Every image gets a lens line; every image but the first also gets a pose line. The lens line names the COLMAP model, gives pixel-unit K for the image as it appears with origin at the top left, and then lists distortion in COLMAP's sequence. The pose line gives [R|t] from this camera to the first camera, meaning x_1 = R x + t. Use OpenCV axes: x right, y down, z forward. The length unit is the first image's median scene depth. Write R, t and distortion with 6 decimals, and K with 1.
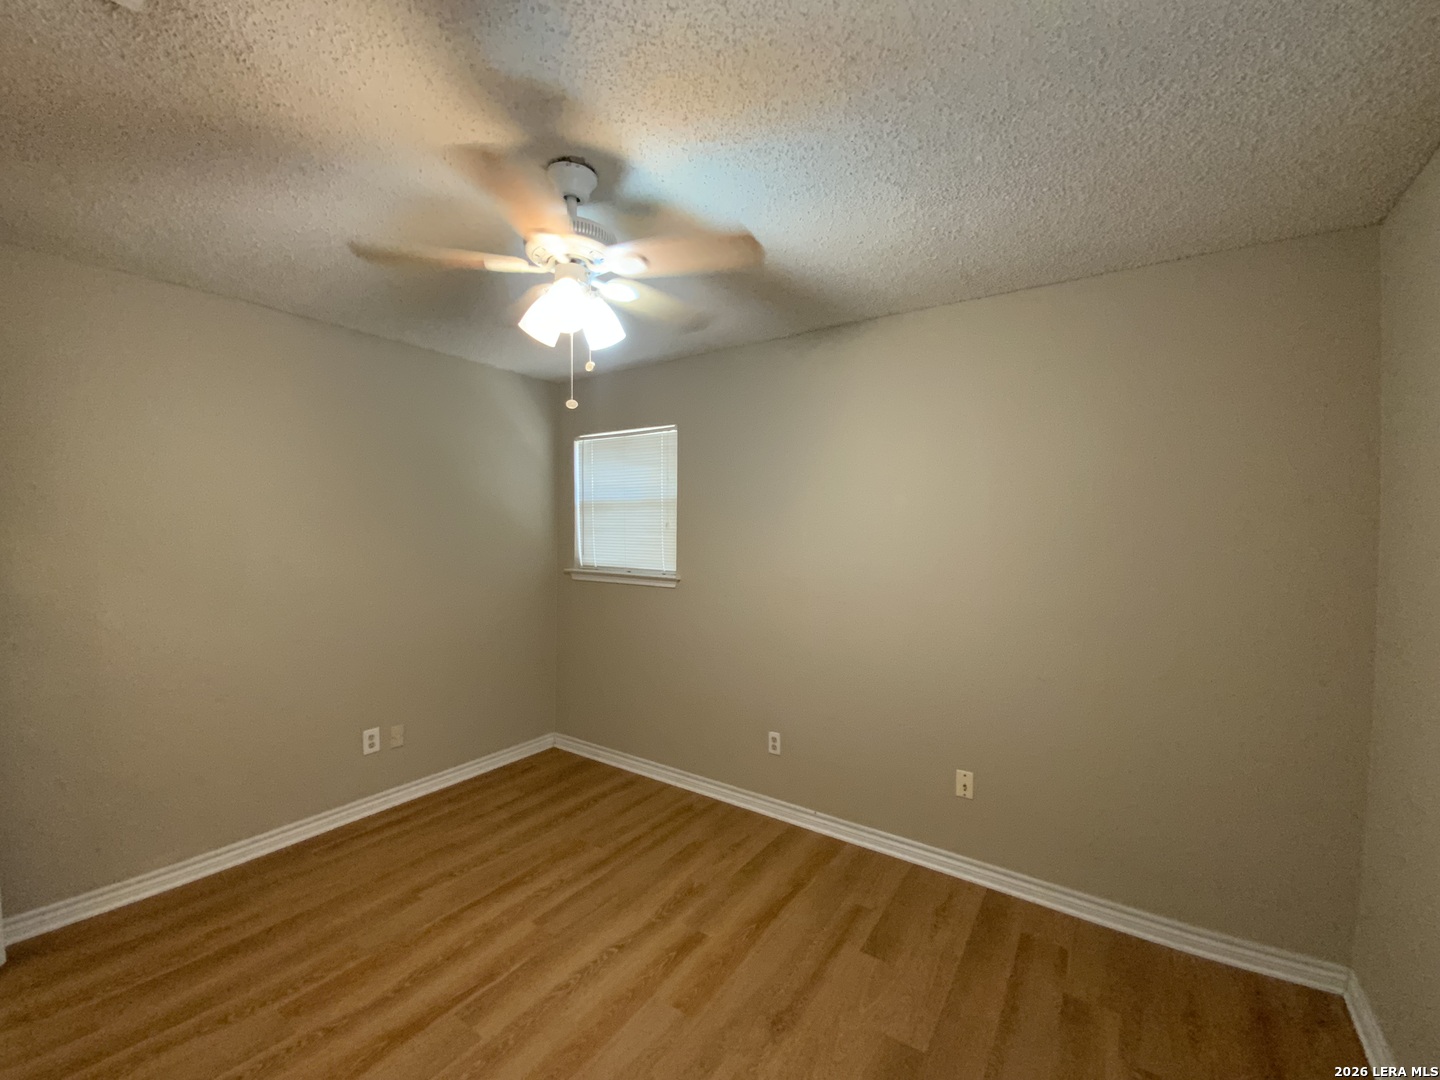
lens RADIAL K [[583.8, 0, 721.2], [0, 583.8, 544.2], [0, 0, 1]] dist [0.030344, -0.022223]
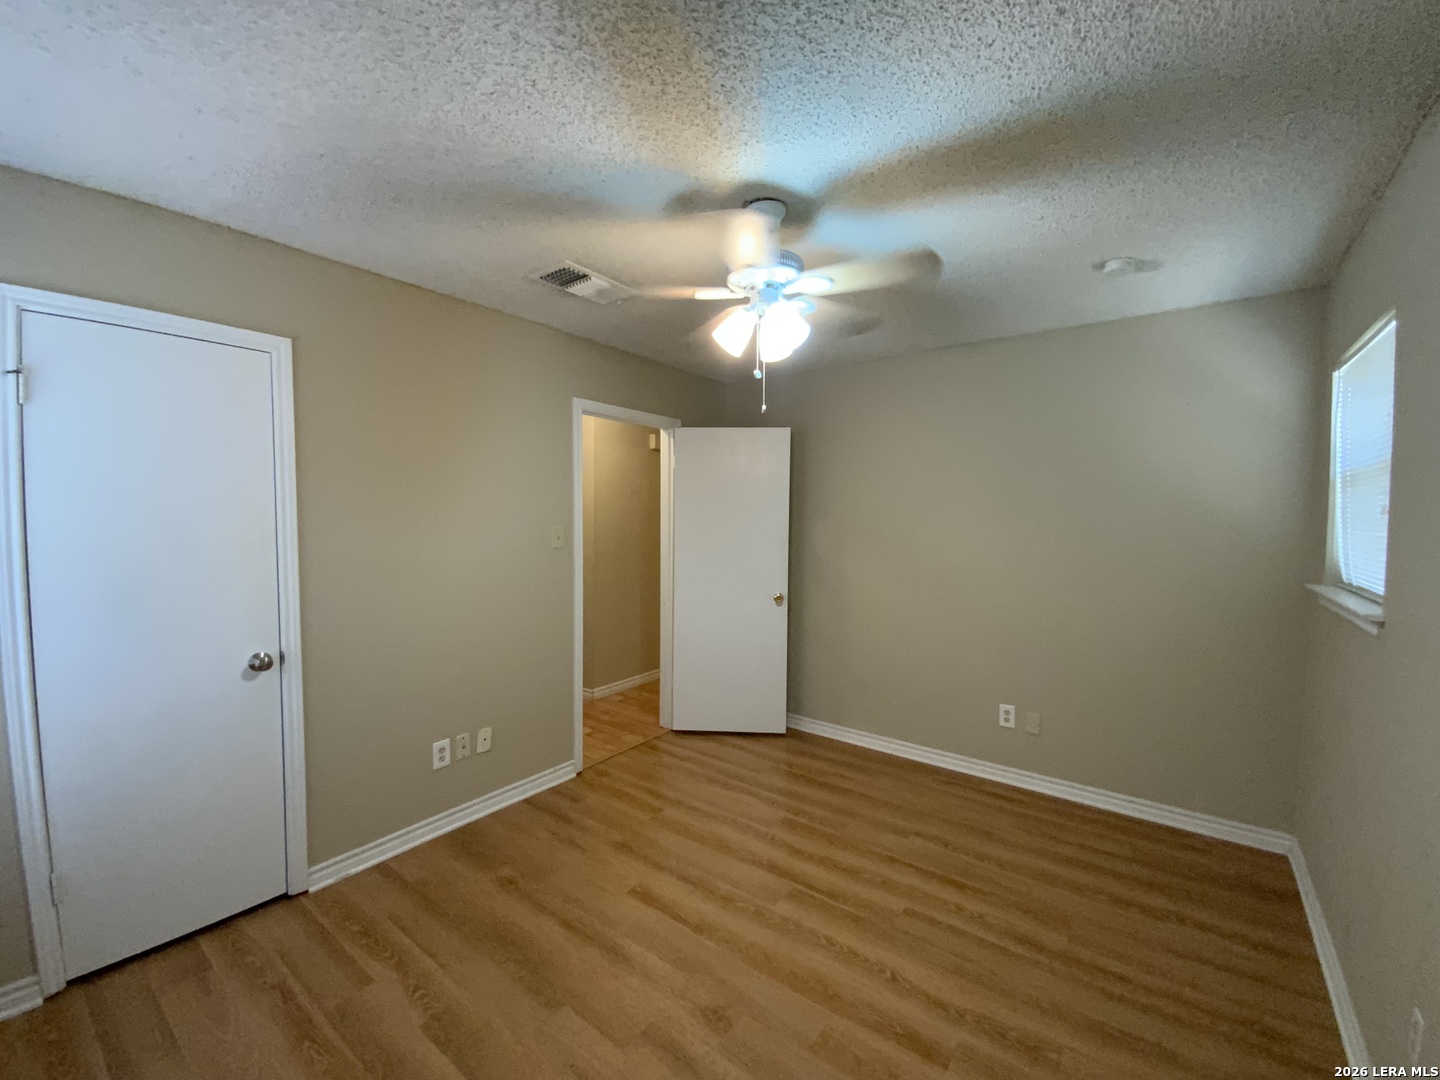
lens RADIAL K [[583.8, 0, 721.2], [0, 583.8, 544.2], [0, 0, 1]] dist [0.030344, -0.022223]
pose [[-0.042710, 0.040594, -0.998262, 0.599776], [-0.029851, 0.998676, 0.041888, -0.010344], [0.998641, 0.031588, -0.041442, 0.628911]]
